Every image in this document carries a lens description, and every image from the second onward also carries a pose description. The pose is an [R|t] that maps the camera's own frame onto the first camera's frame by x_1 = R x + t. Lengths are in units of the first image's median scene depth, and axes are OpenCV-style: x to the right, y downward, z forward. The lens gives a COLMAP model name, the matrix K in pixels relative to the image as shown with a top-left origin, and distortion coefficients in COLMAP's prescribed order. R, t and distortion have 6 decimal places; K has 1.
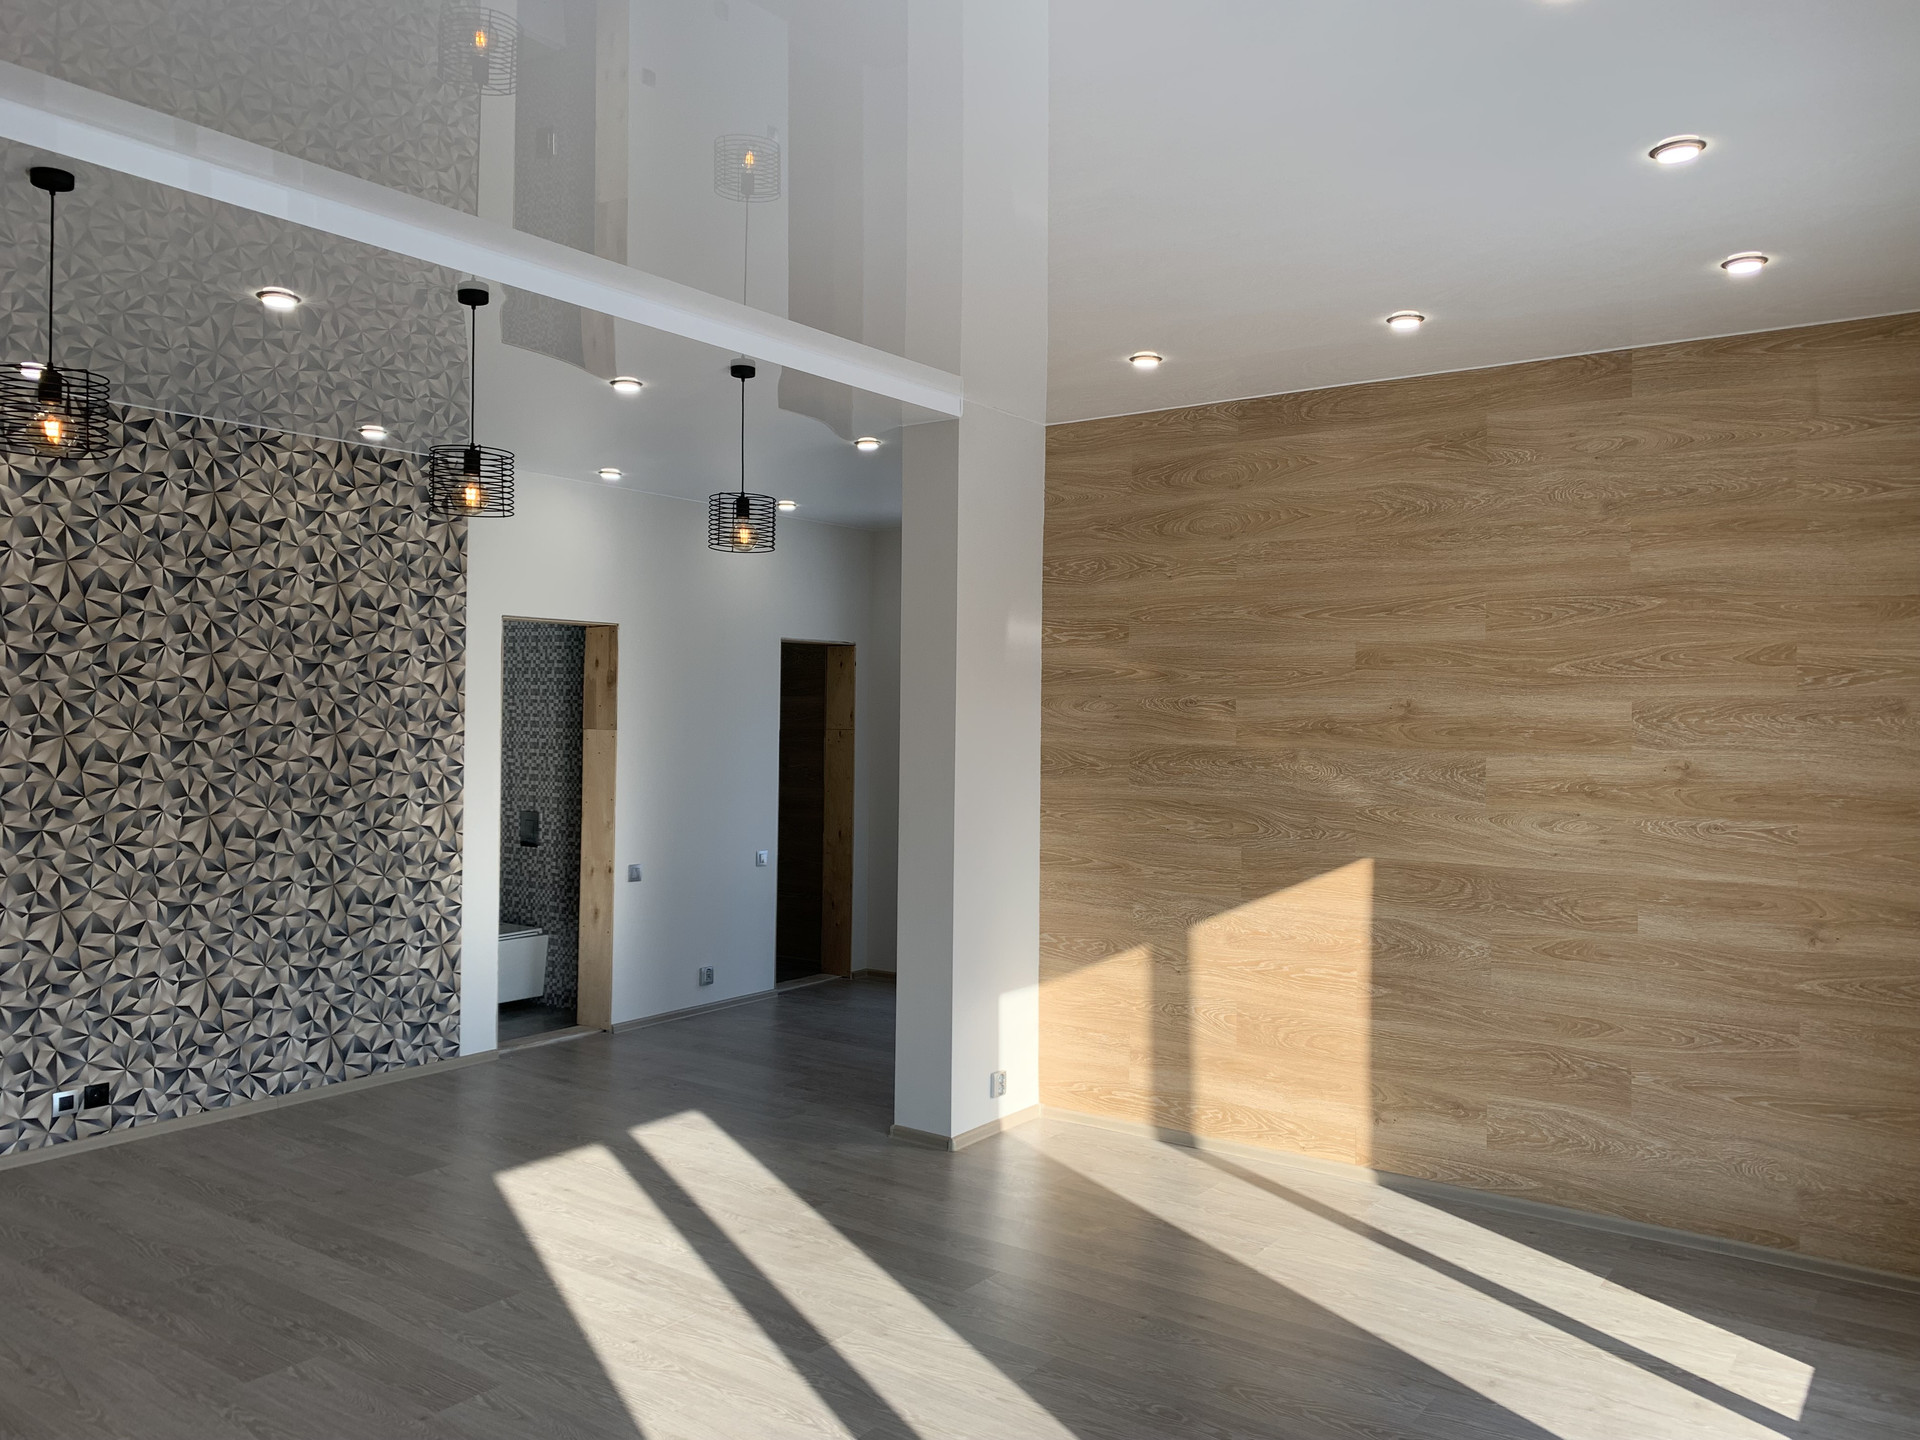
lens RADIAL K [[1451.9, 0, 940.7], [0, 1451.9, 702.6], [0, 0, 1]] dist [0.064592, -0.051498]
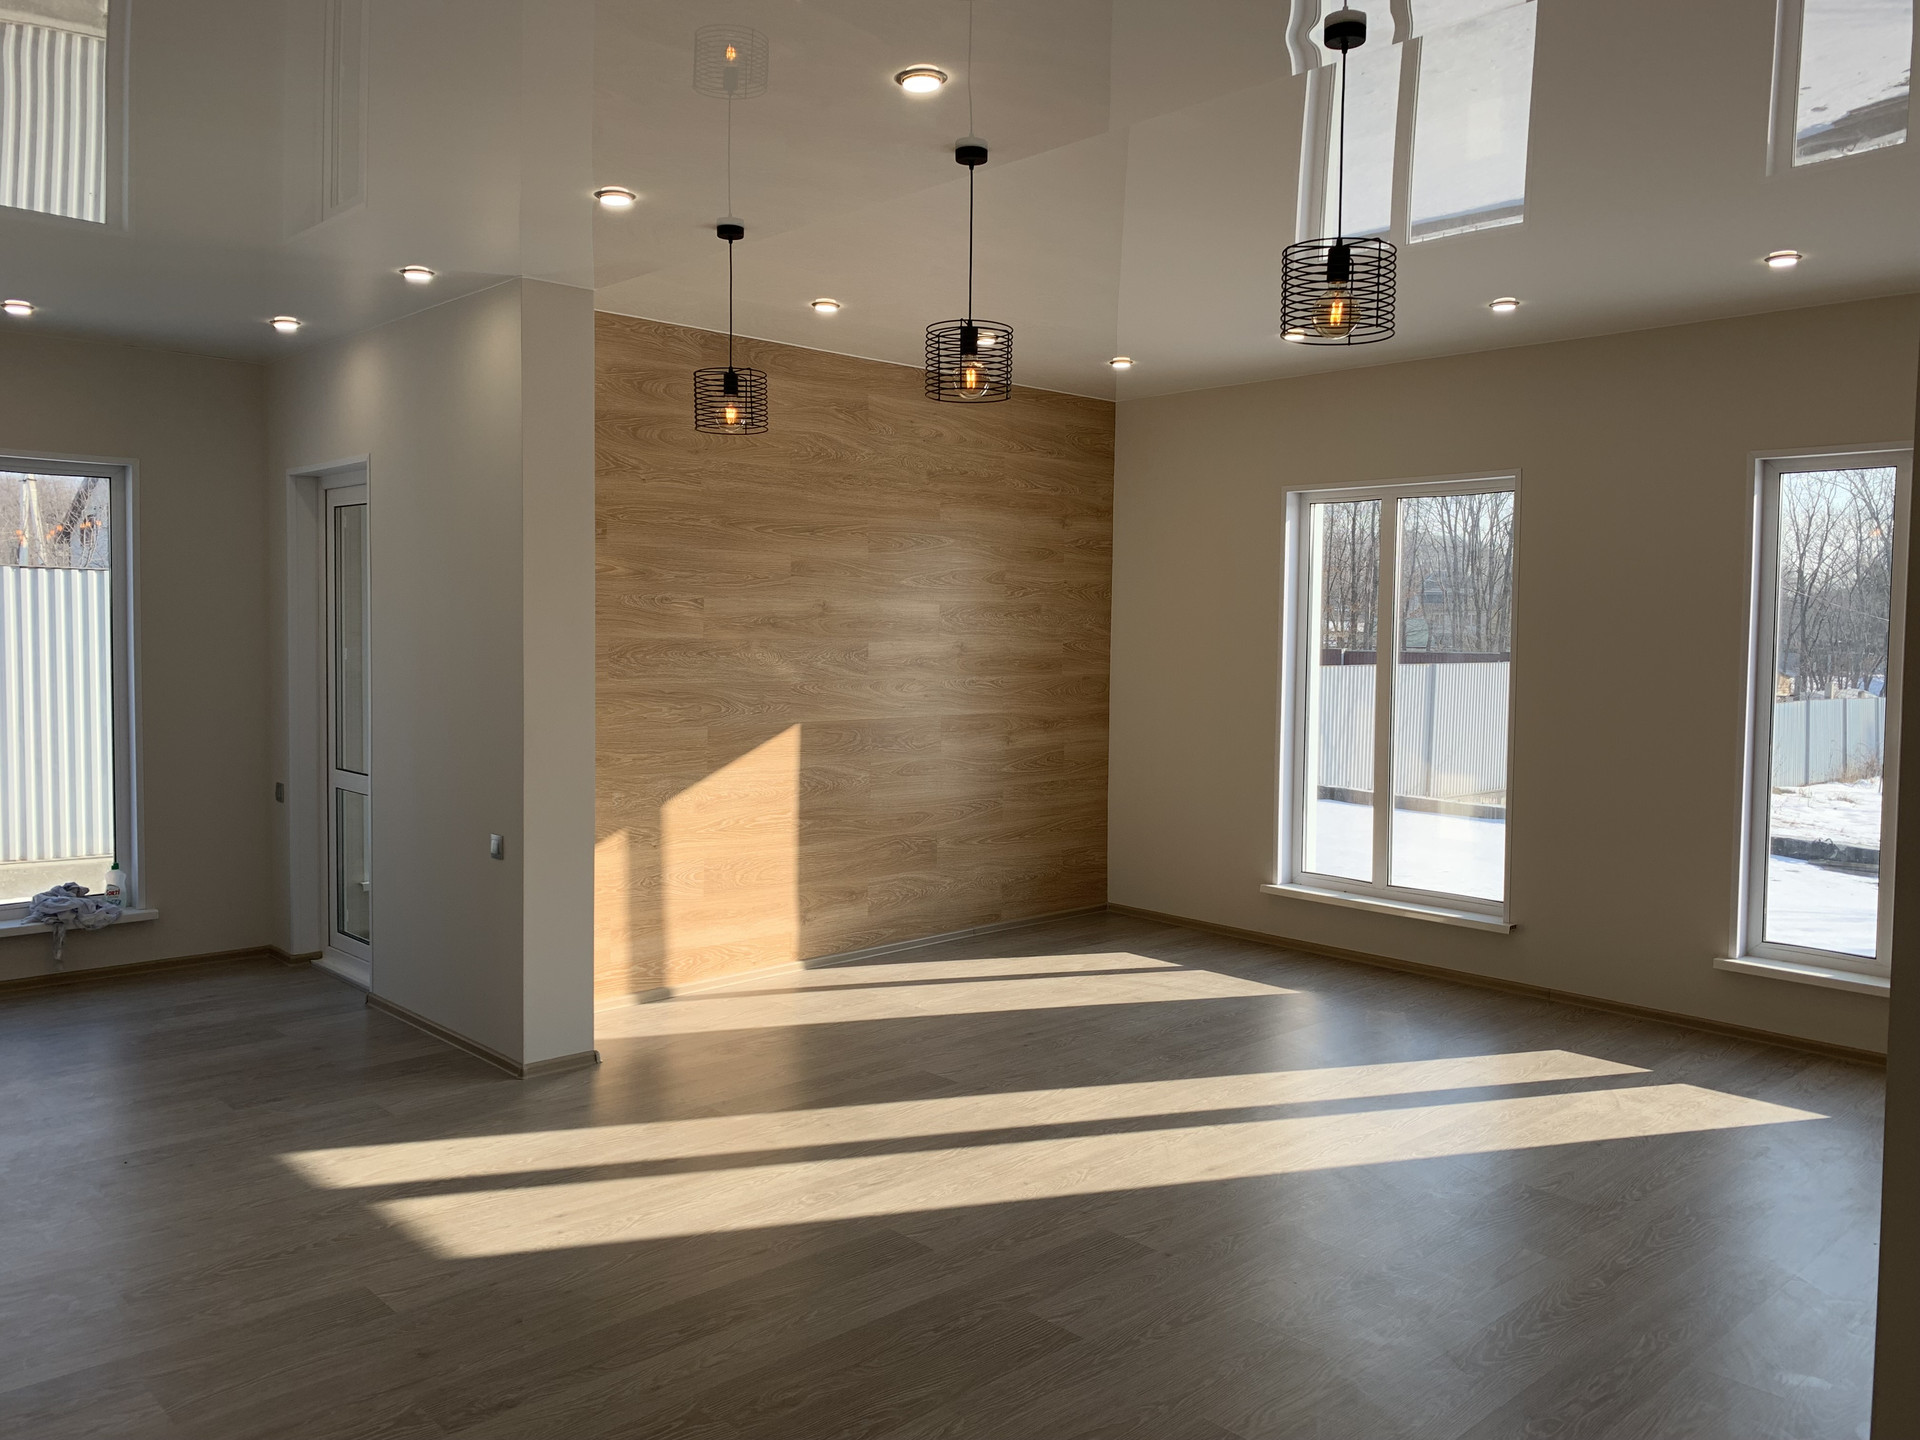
lens RADIAL K [[1451.9, 0, 944.5], [0, 1451.9, 714.8], [0, 0, 1]] dist [0.064592, -0.051498]
pose [[0.184375, -0.068723, 0.980450, -0.926055], [-0.016684, 0.997190, 0.073034, 0.003163], [-0.982714, -0.029824, 0.182710, 0.632871]]
